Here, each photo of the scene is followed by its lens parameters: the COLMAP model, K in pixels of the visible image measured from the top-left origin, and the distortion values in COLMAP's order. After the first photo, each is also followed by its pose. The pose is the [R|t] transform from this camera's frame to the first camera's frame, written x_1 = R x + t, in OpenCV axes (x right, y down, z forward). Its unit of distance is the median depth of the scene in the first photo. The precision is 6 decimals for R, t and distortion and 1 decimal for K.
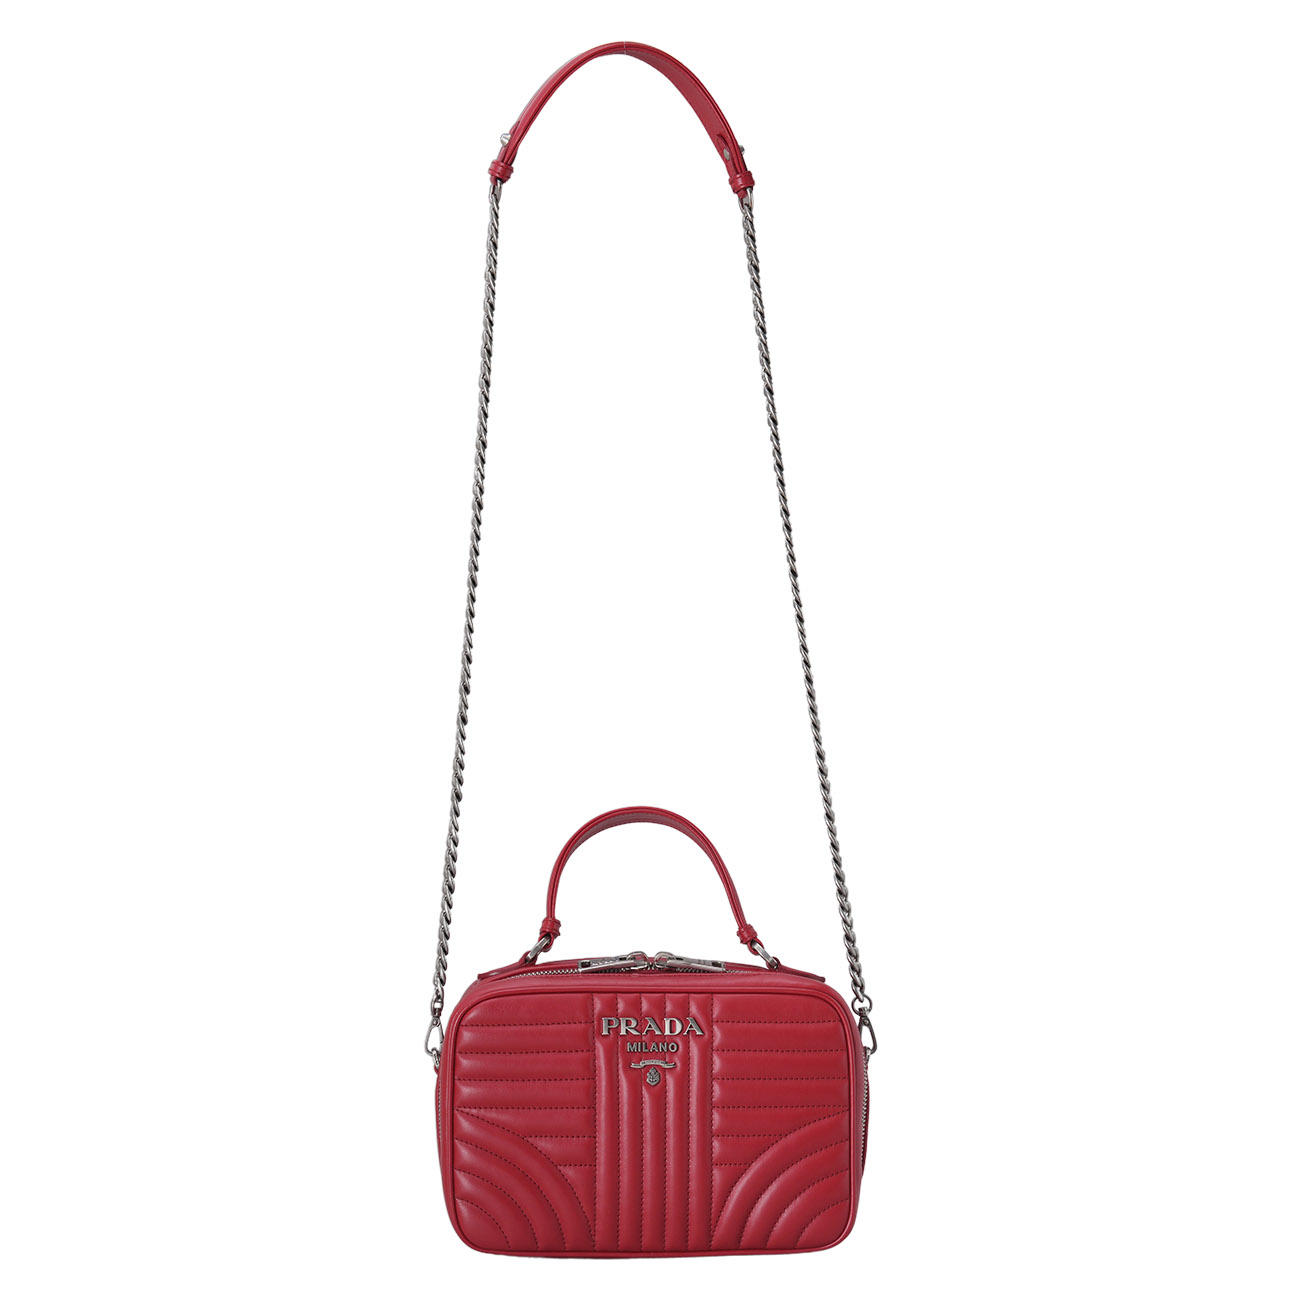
lens RADIAL K [[5003.0, 0, 691.5], [0, 5003.0, 635.4], [0, 0, 1]] dist [0.368583, 0.000000]
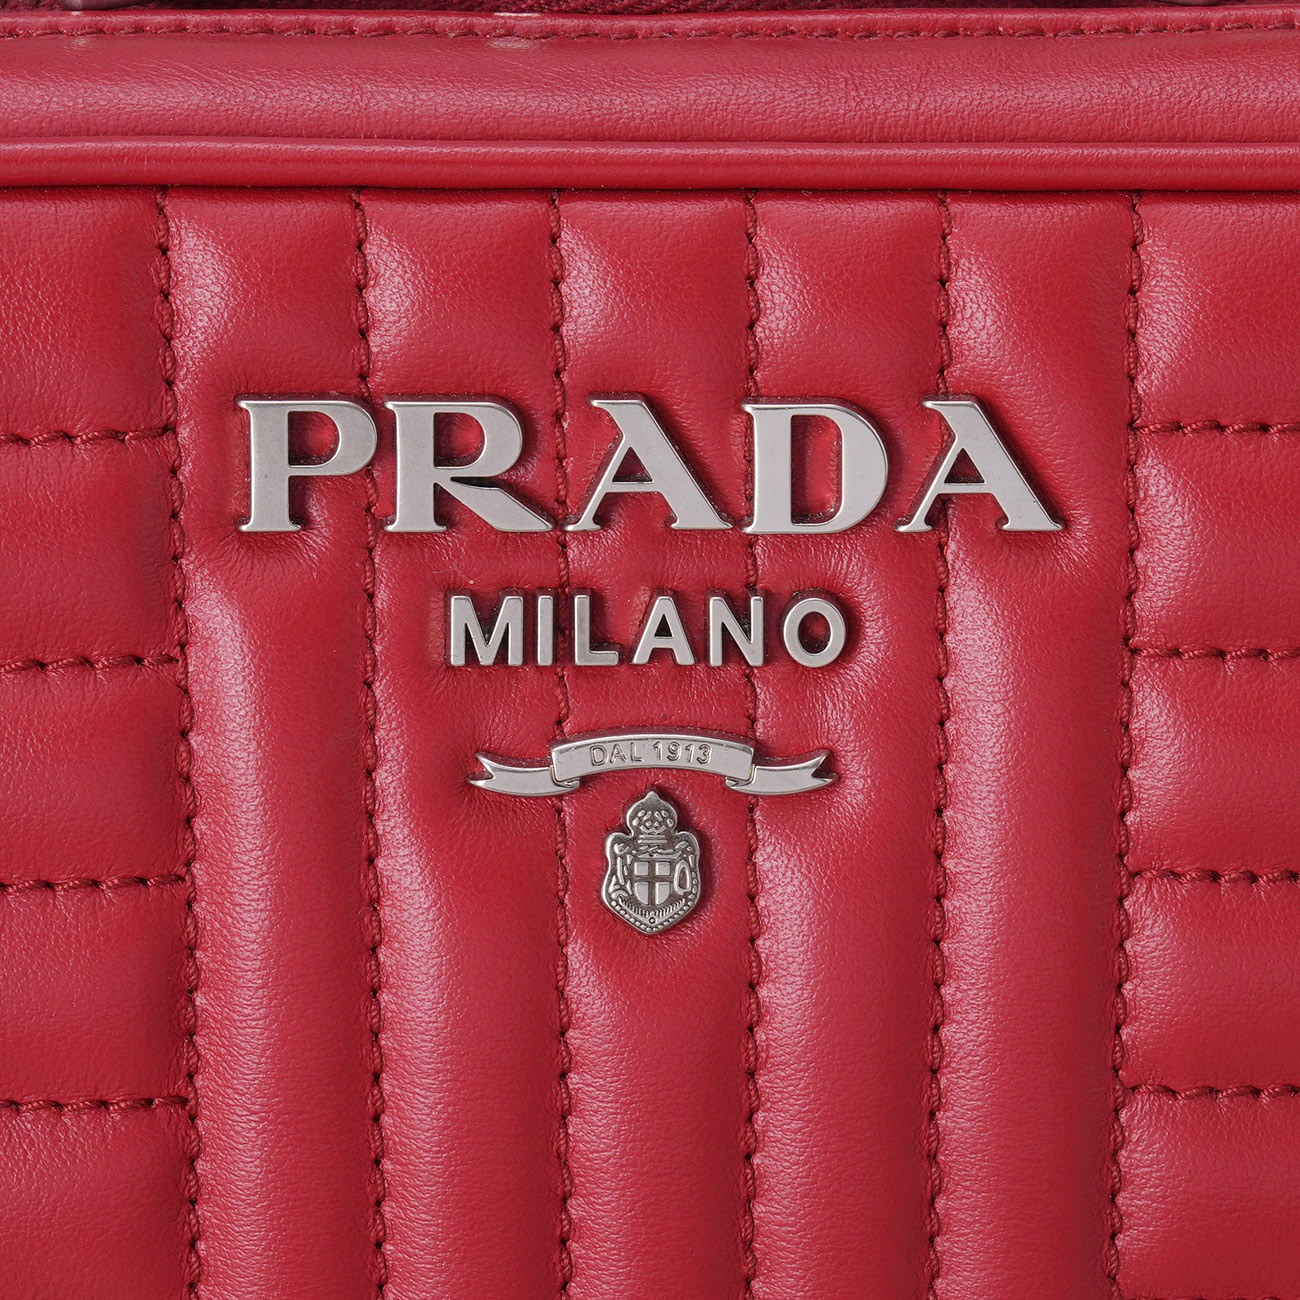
lens RADIAL K [[5003.0, 0, 592.7], [0, 5003.0, 574.2], [0, 0, 1]] dist [0.368583, 0.000000]
pose [[0.999904, 0.009471, -0.010136, -0.007958], [-0.006721, 0.969934, 0.243276, 0.050512], [0.012135, -0.243184, 0.969904, 0.879428]]
